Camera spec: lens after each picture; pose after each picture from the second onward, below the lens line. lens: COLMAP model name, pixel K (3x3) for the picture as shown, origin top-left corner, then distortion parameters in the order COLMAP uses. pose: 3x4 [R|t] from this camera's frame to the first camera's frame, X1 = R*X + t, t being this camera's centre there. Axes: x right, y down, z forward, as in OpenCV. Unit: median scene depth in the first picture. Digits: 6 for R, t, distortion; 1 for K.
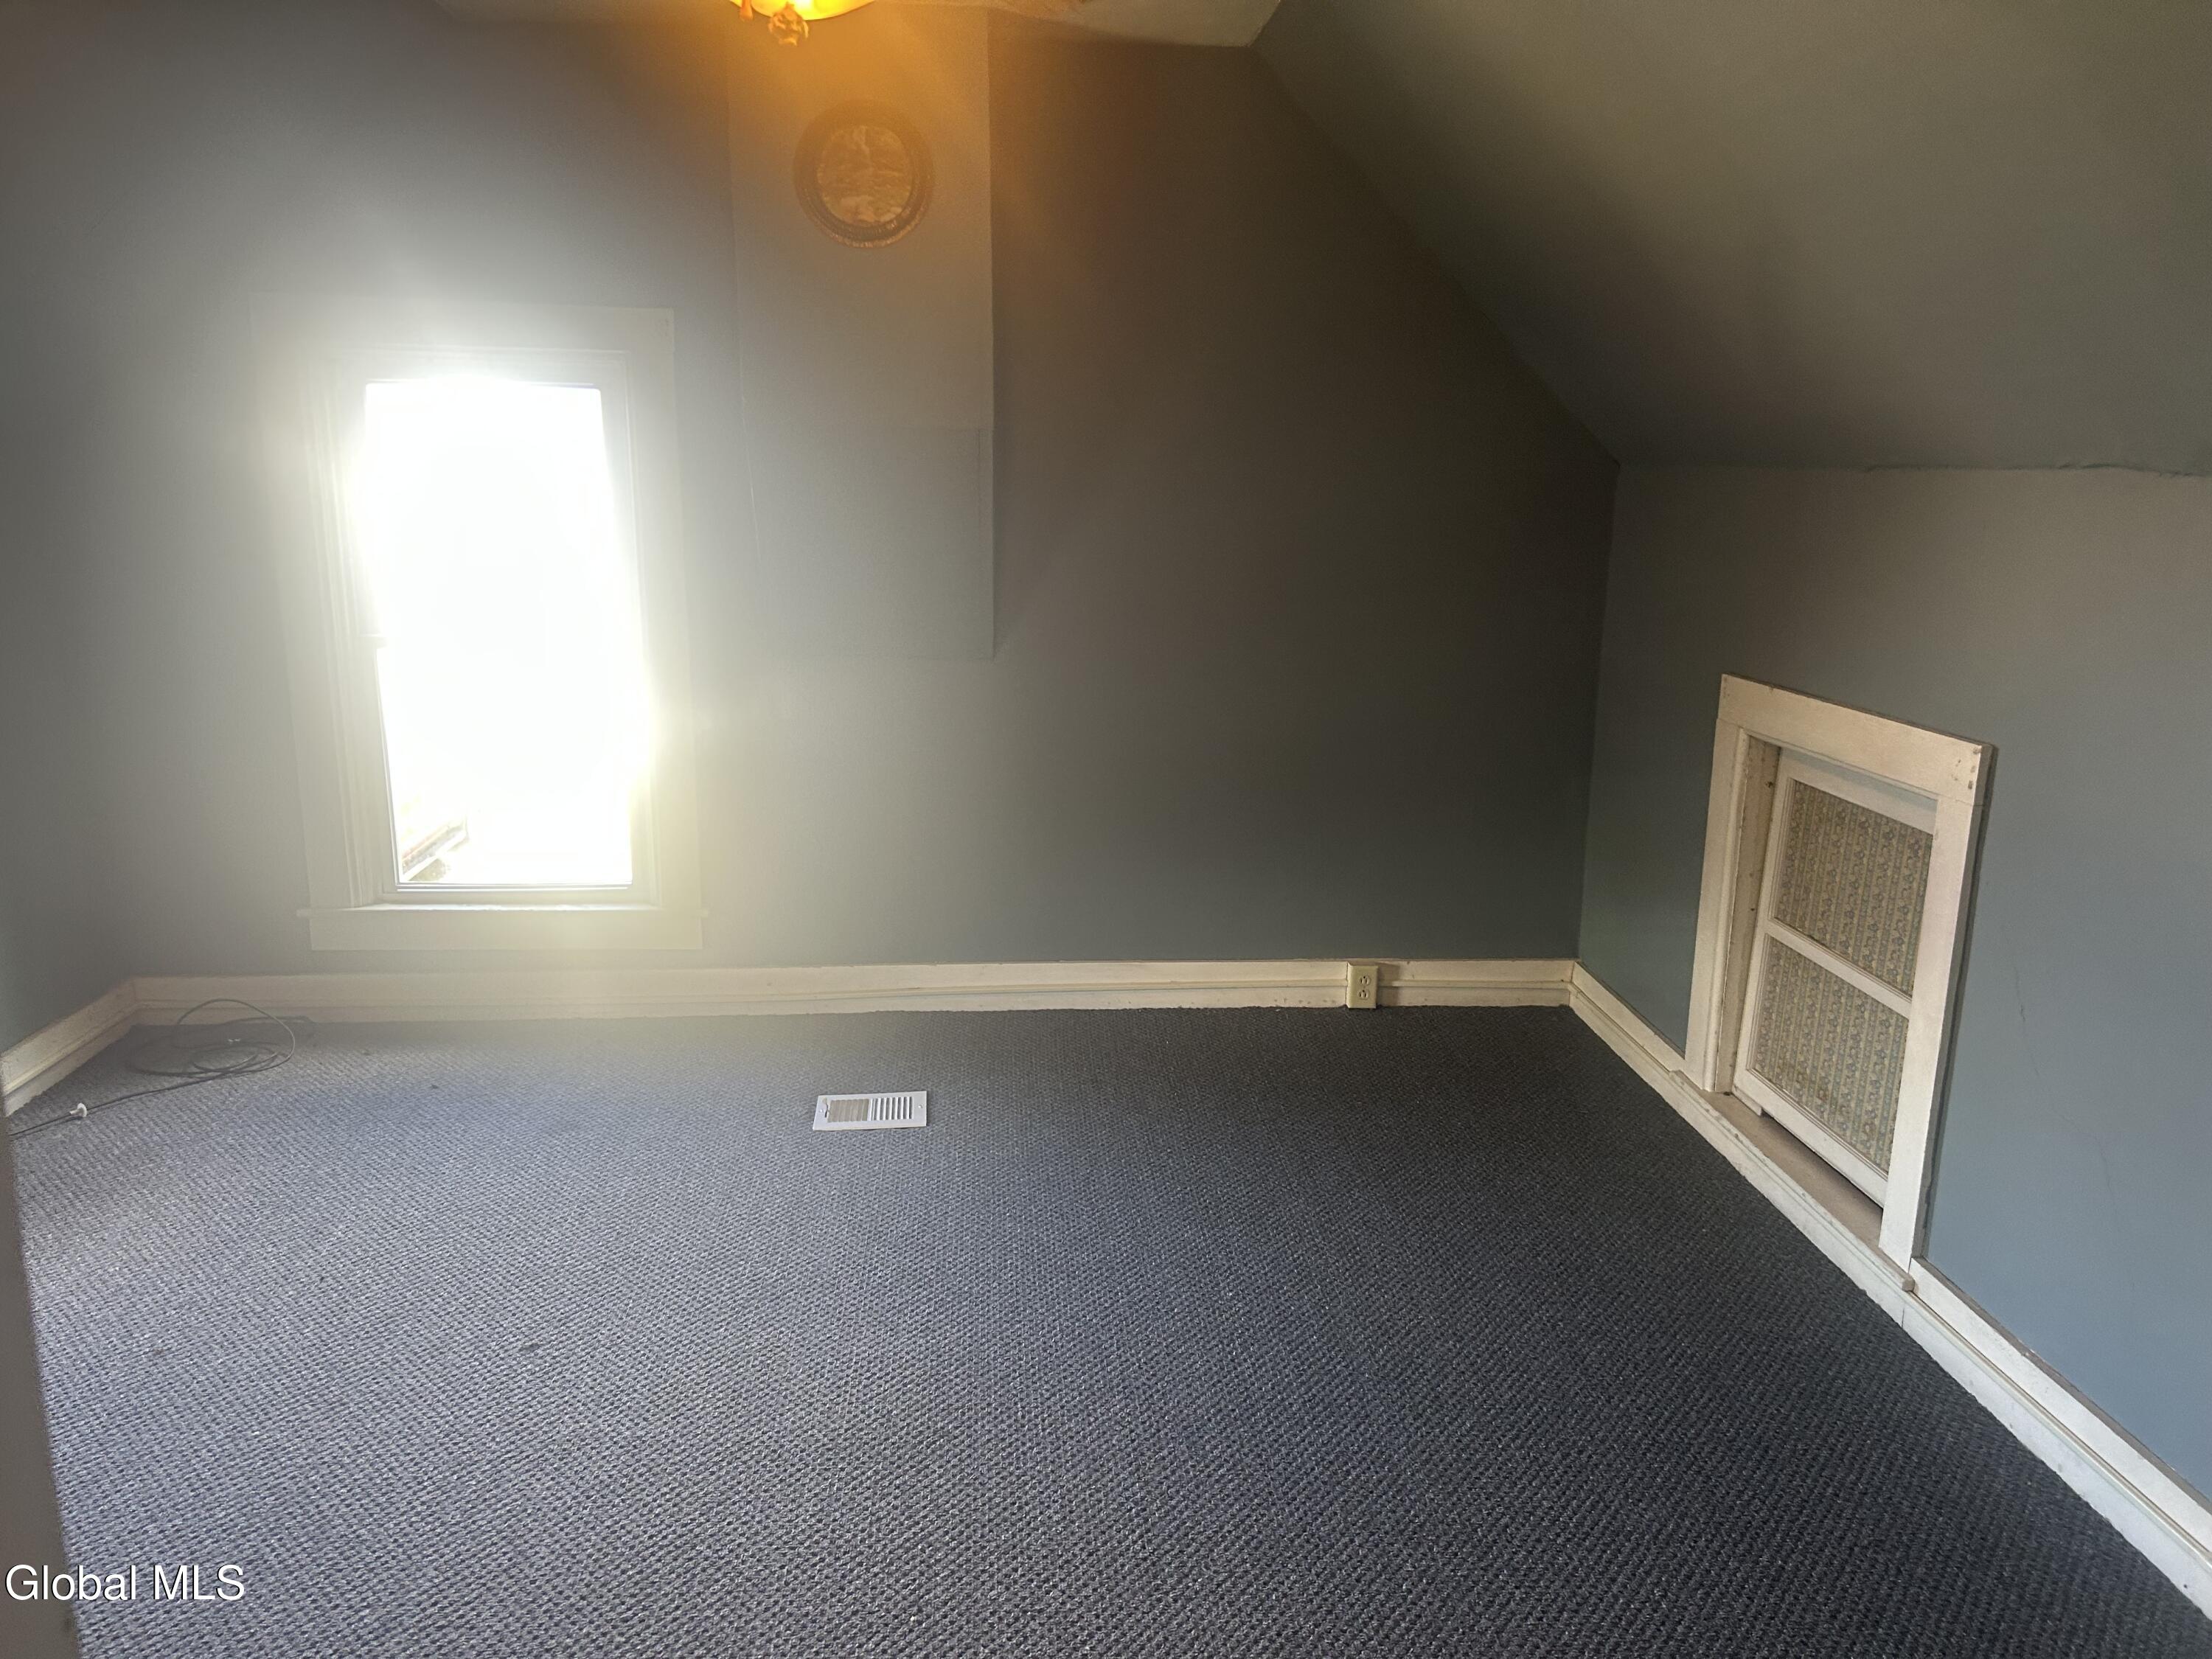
lens RADIAL K [[1669.0, 0, 1105.6], [0, 1669.0, 864.7], [0, 0, 1]] dist [0.032092, -0.041497]
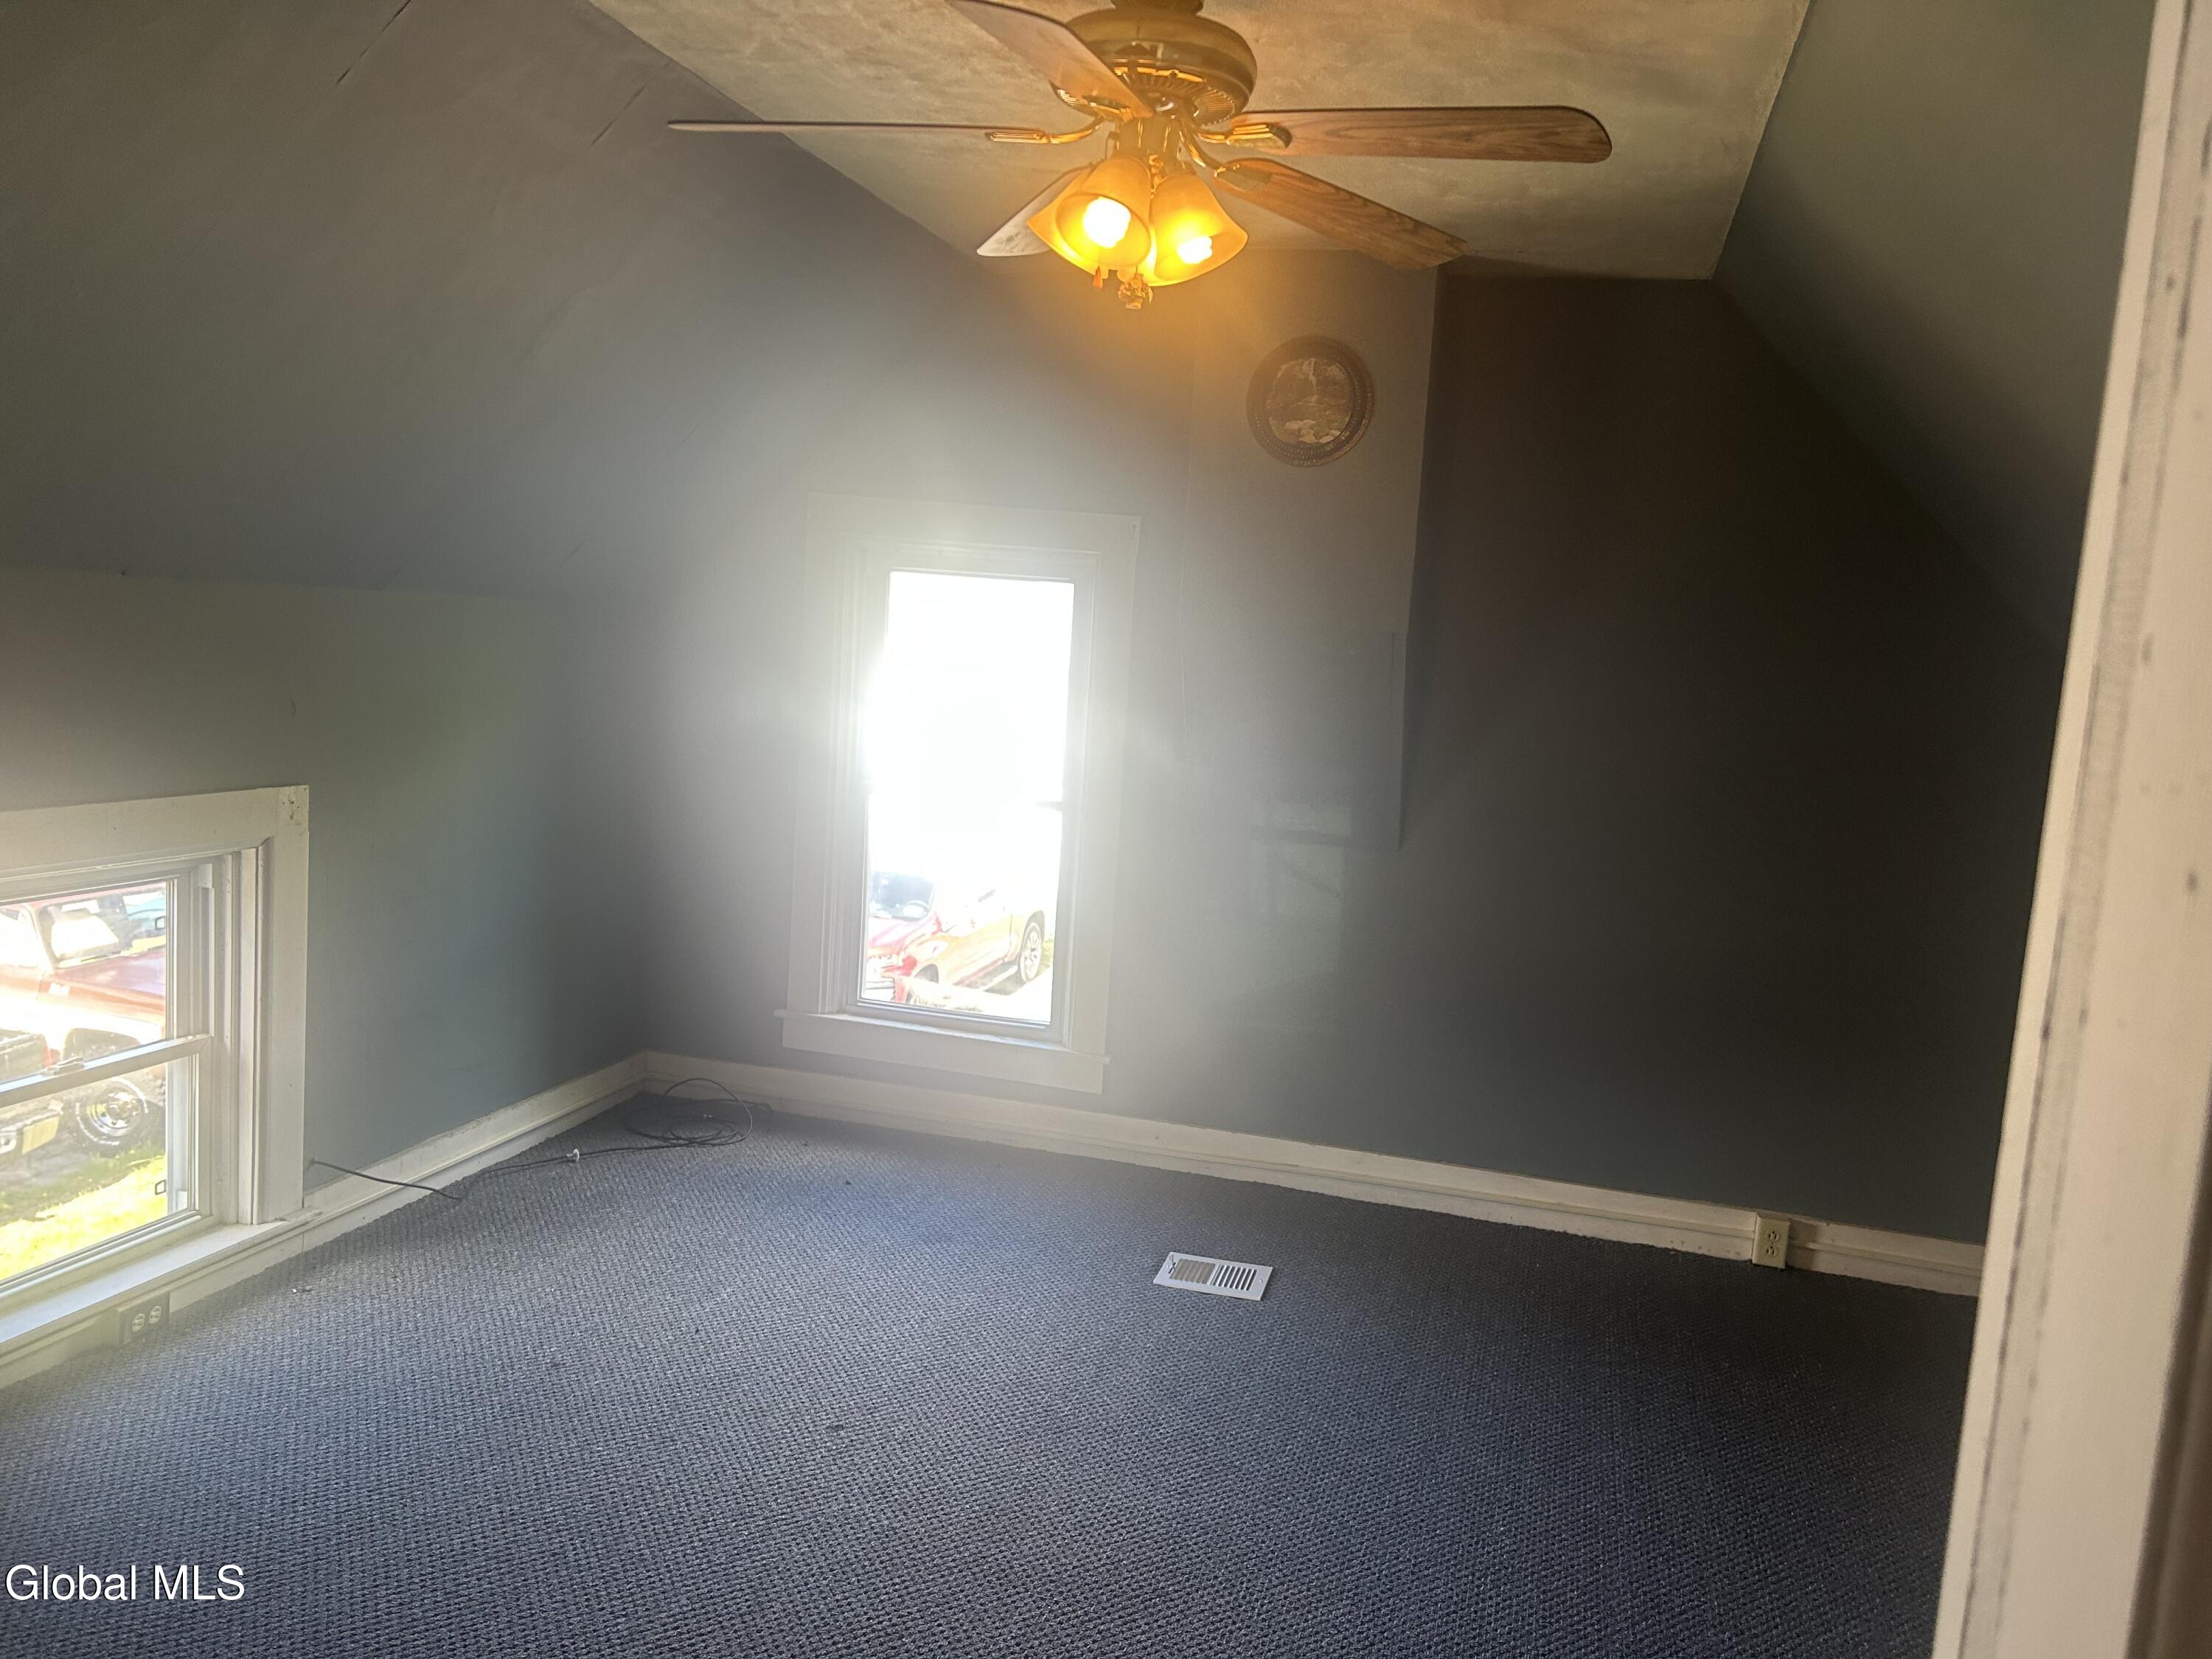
lens RADIAL K [[1679.4, 0, 1106.0], [0, 1679.4, 829.5], [0, 0, 1]] dist [0.032241, -0.051711]
pose [[0.940070, 0.094169, -0.327721, 0.099424], [-0.136128, 0.984842, -0.107495, -0.001565], [0.312630, 0.145665, 0.938639, -0.024211]]
